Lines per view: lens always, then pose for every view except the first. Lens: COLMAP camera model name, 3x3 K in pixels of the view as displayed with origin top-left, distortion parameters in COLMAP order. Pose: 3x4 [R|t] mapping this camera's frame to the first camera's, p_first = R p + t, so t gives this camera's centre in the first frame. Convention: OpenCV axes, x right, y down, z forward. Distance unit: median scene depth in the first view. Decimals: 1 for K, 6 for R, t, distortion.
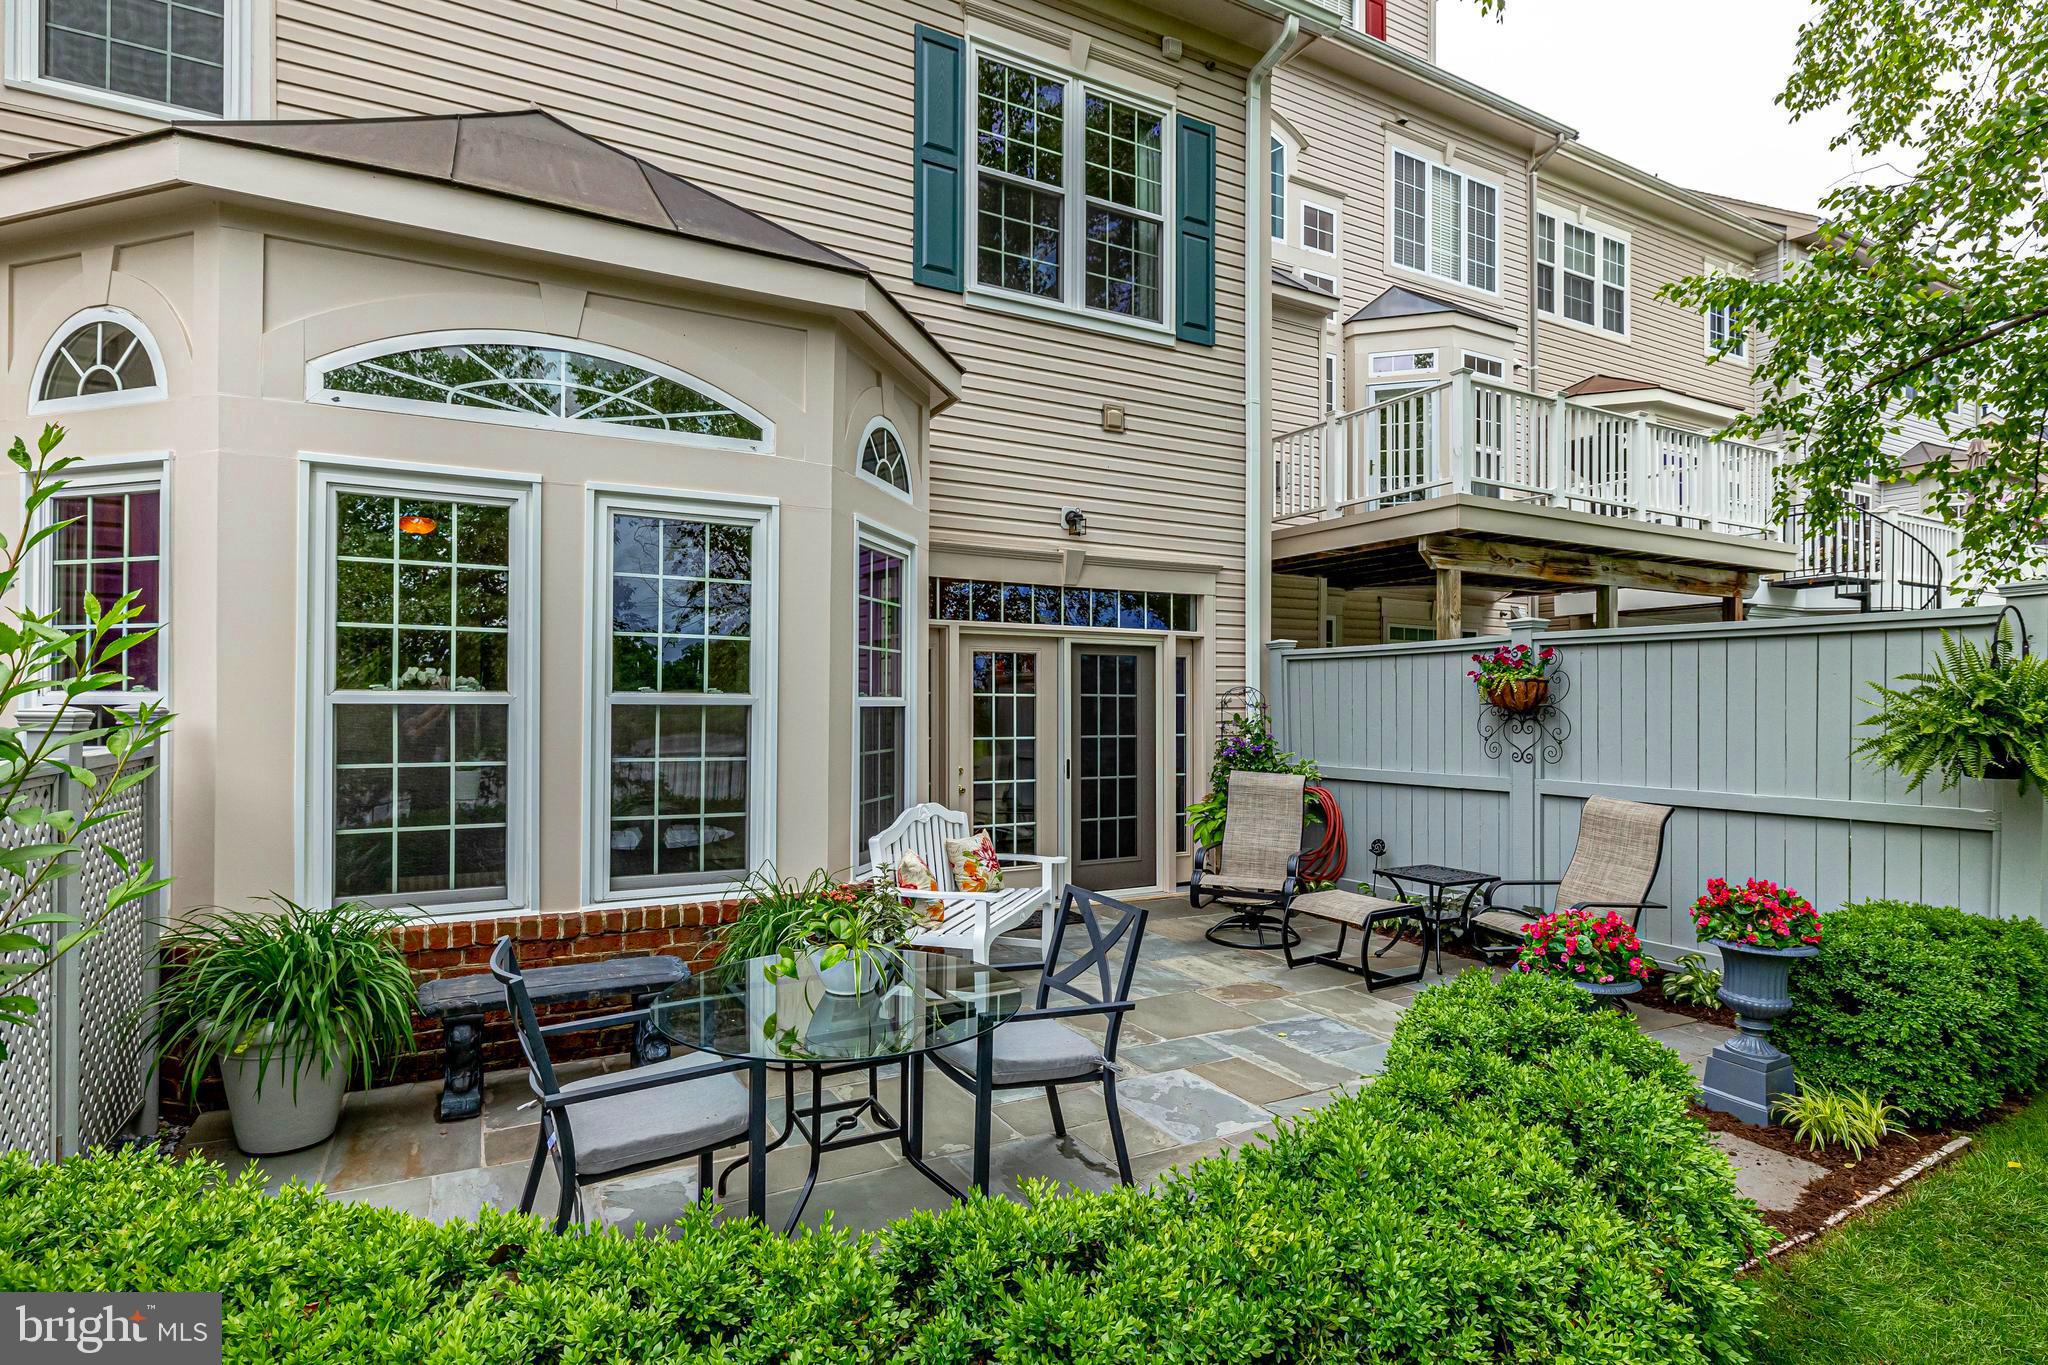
lens RADIAL K [[1080.1, 0, 999.7], [0, 1080.1, 593.6], [0, 0, 1]] dist [-0.001624, -0.000189]
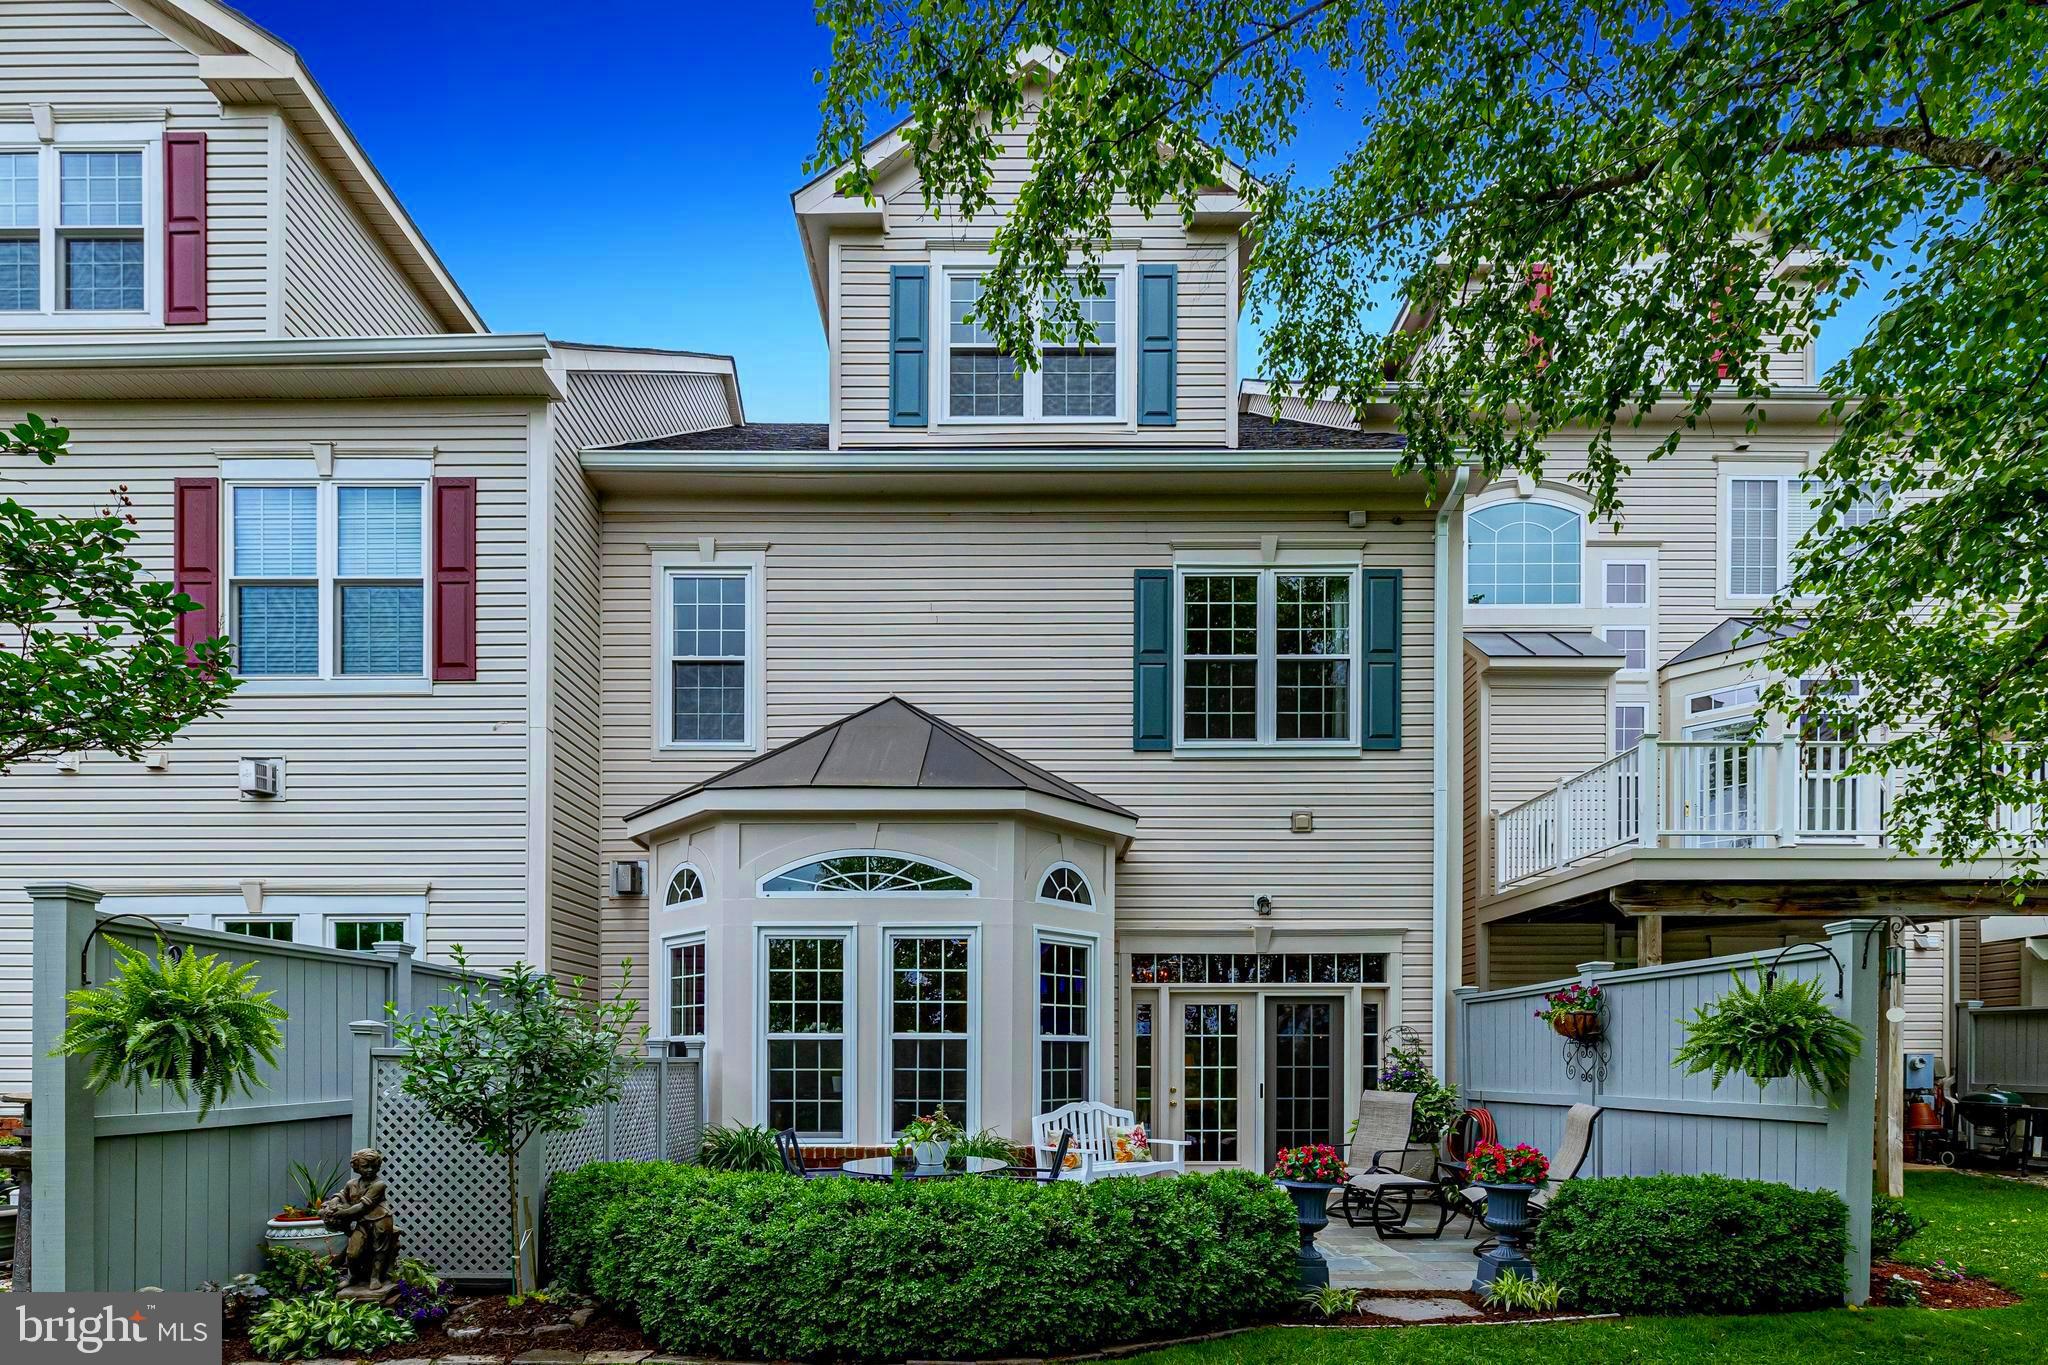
lens RADIAL K [[1208.8, 0, 1028.6], [0, 1208.8, 810.7], [0, 0, 1]] dist [-0.010498, 0.000171]
pose [[0.873579, -0.108037, -0.474540, 0.545186], [0.054391, 0.990614, -0.125401, -0.010226], [0.483634, 0.083737, 0.871256, -0.467903]]
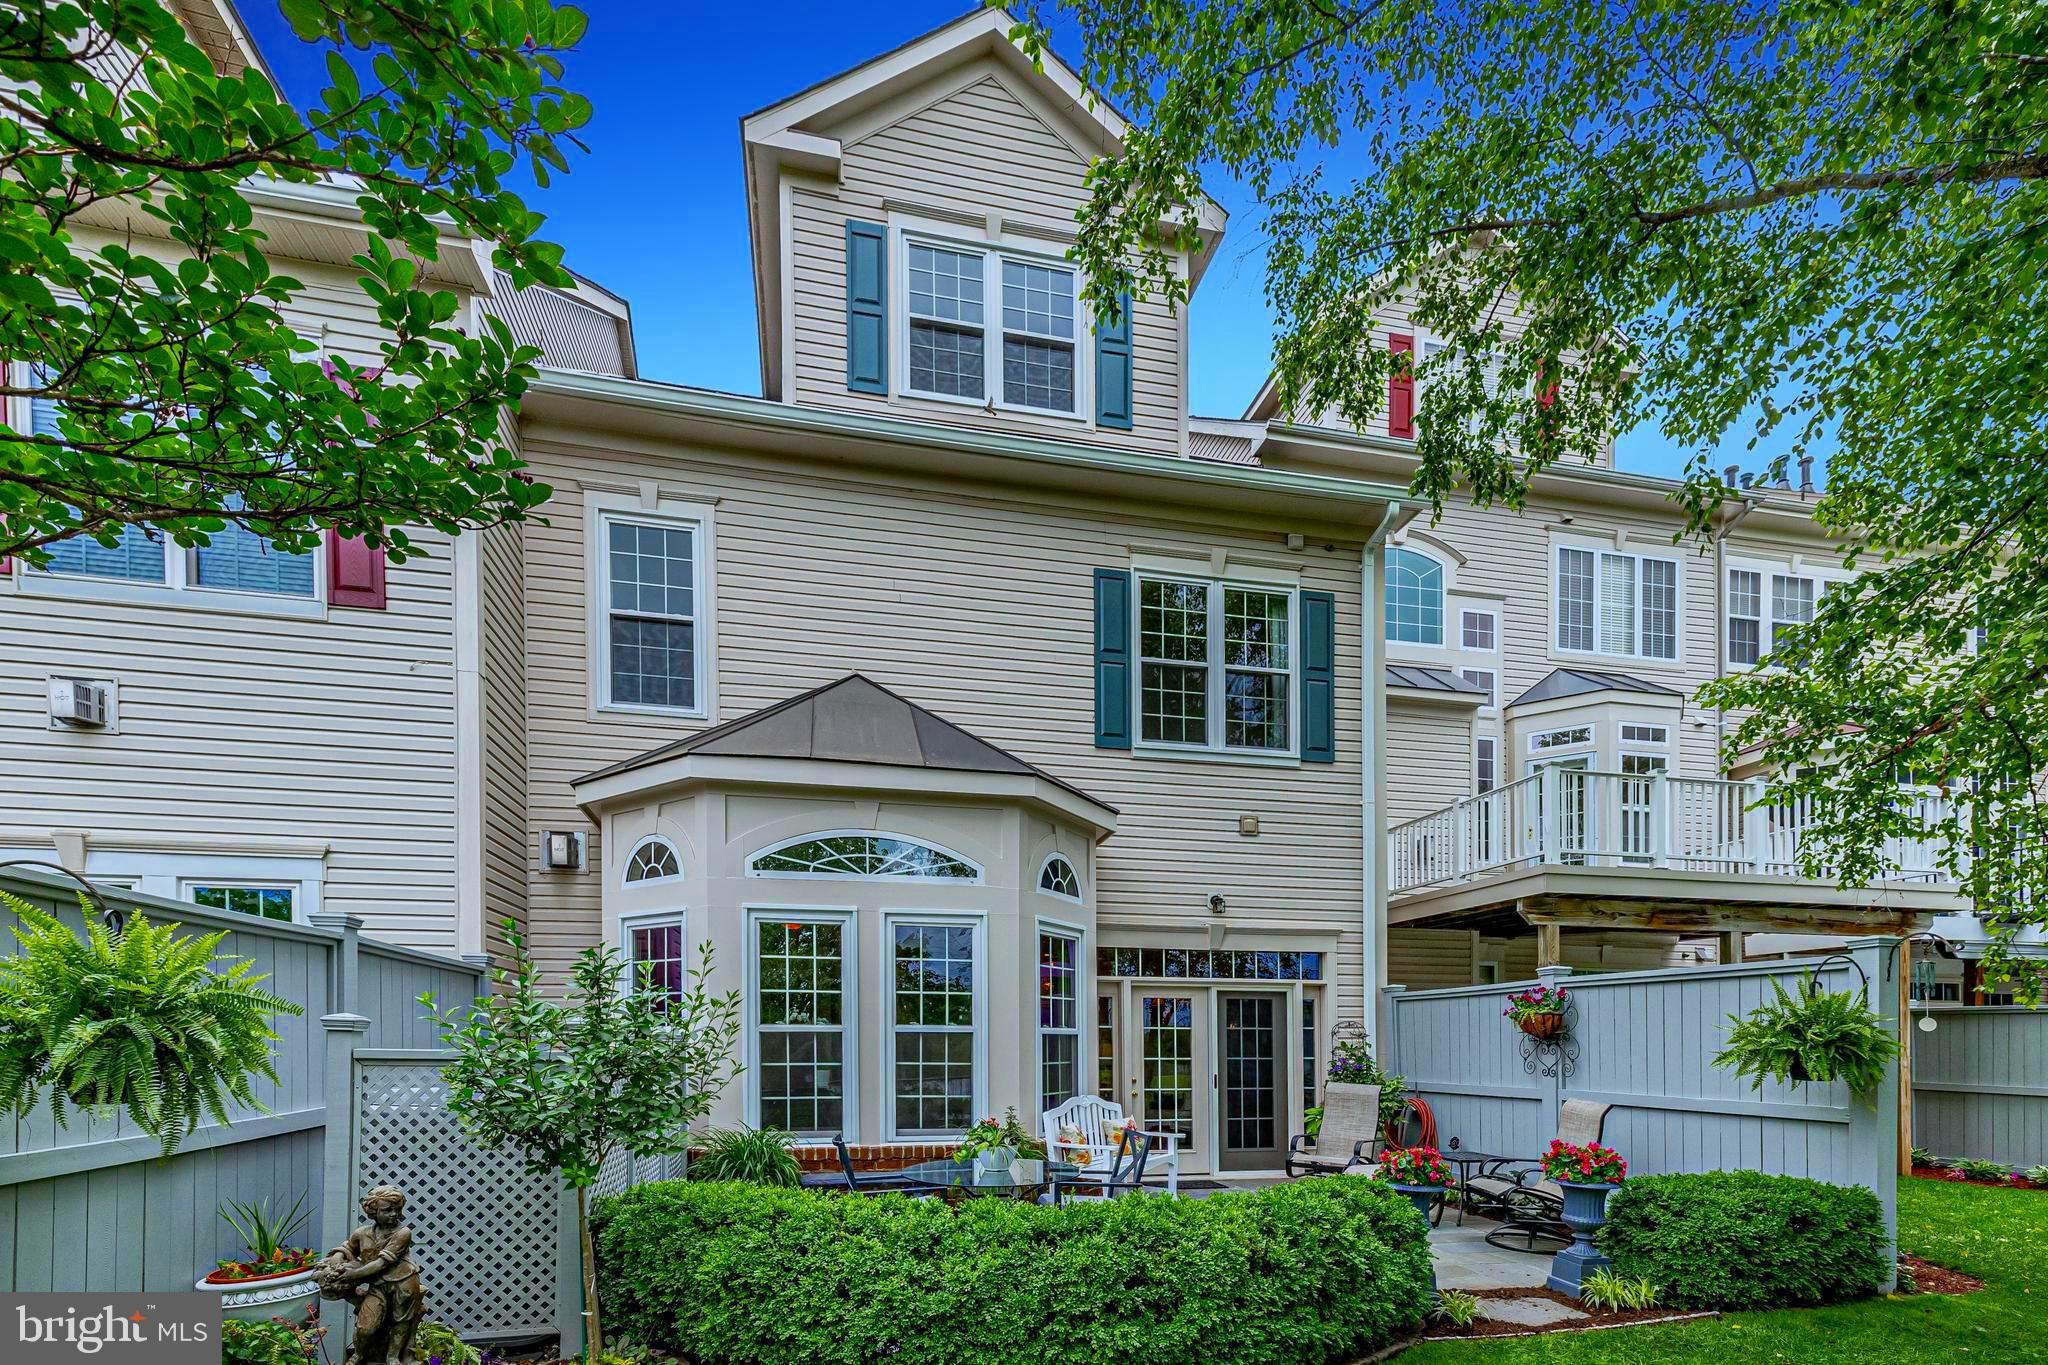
lens RADIAL K [[1072.2, 0, 1028.0], [0, 1072.2, 857.6], [0, 0, 1]] dist [0.021841, 0.001059]
pose [[0.963499, -0.050144, -0.262975, 0.203644], [0.030443, 0.996452, -0.078463, -0.024228], [0.265976, 0.067593, 0.961607, -0.410214]]
